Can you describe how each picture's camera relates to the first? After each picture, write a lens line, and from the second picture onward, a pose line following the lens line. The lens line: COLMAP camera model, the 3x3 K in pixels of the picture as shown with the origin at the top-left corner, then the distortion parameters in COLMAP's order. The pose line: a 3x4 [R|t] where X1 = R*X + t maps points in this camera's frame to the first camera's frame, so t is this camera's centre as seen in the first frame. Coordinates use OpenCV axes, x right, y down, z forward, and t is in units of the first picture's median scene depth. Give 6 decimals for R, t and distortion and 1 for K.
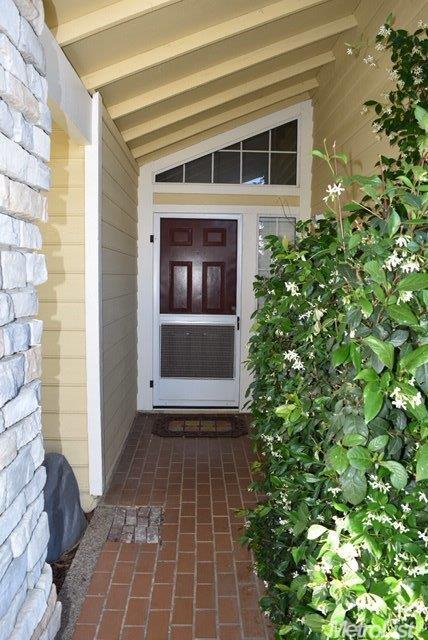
lens RADIAL K [[506.3, 0, 214.7], [0, 506.3, 320.2], [0, 0, 1]] dist [-0.079443, 0.003402]
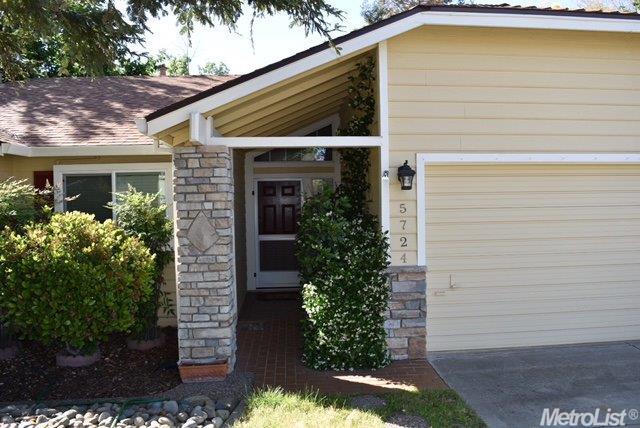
lens RADIAL K [[506.3, 0, 321.0], [0, 506.3, 215.0], [0, 0, 1]] dist [-0.079443, 0.003402]
pose [[0.998951, -0.032403, 0.032355, 0.055567], [0.034102, 0.997989, -0.053430, 0.020964], [-0.030559, 0.054477, 0.998047, -0.791209]]
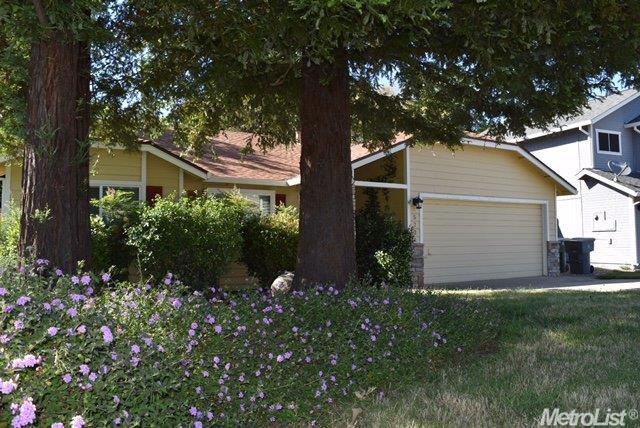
lens RADIAL K [[506.3, 0, 318.5], [0, 506.3, 213.9], [0, 0, 1]] dist [-0.079443, 0.003402]
pose [[0.875426, 0.005135, 0.483325, -1.246098], [0.055692, 0.992212, -0.111414, 0.175466], [-0.480133, 0.124452, 0.868322, -1.556134]]
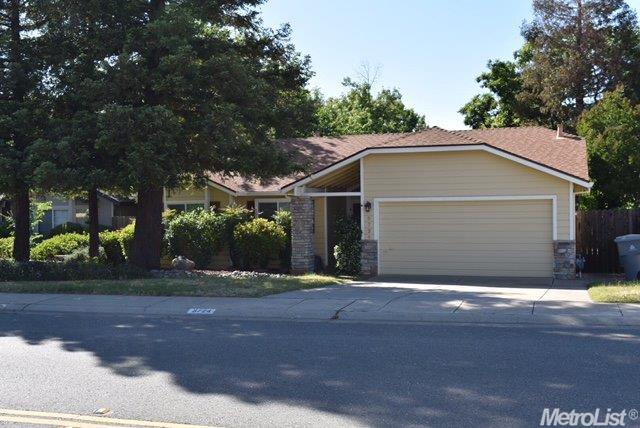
lens RADIAL K [[713.2, 0, 319.0], [0, 713.2, 215.2], [0, 0, 1]] dist [-0.036232, 0.000000]
pose [[0.926219, -0.021892, -0.376350, 1.503425], [-0.007148, 0.997113, -0.075593, 0.243404], [0.376919, 0.072706, 0.923388, -3.548265]]
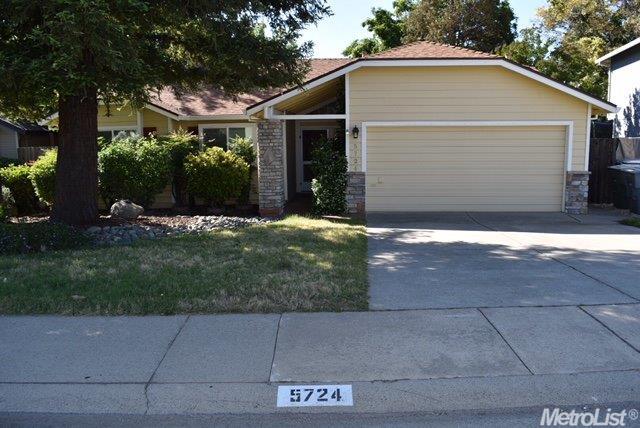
lens RADIAL K [[506.3, 0, 322.3], [0, 506.3, 212.4], [0, 0, 1]] dist [-0.079443, 0.003402]
pose [[0.993357, -0.008506, -0.114755, 0.375037], [0.015244, 0.998202, 0.057964, 0.127160], [0.114055, -0.059328, 0.991701, -2.147526]]
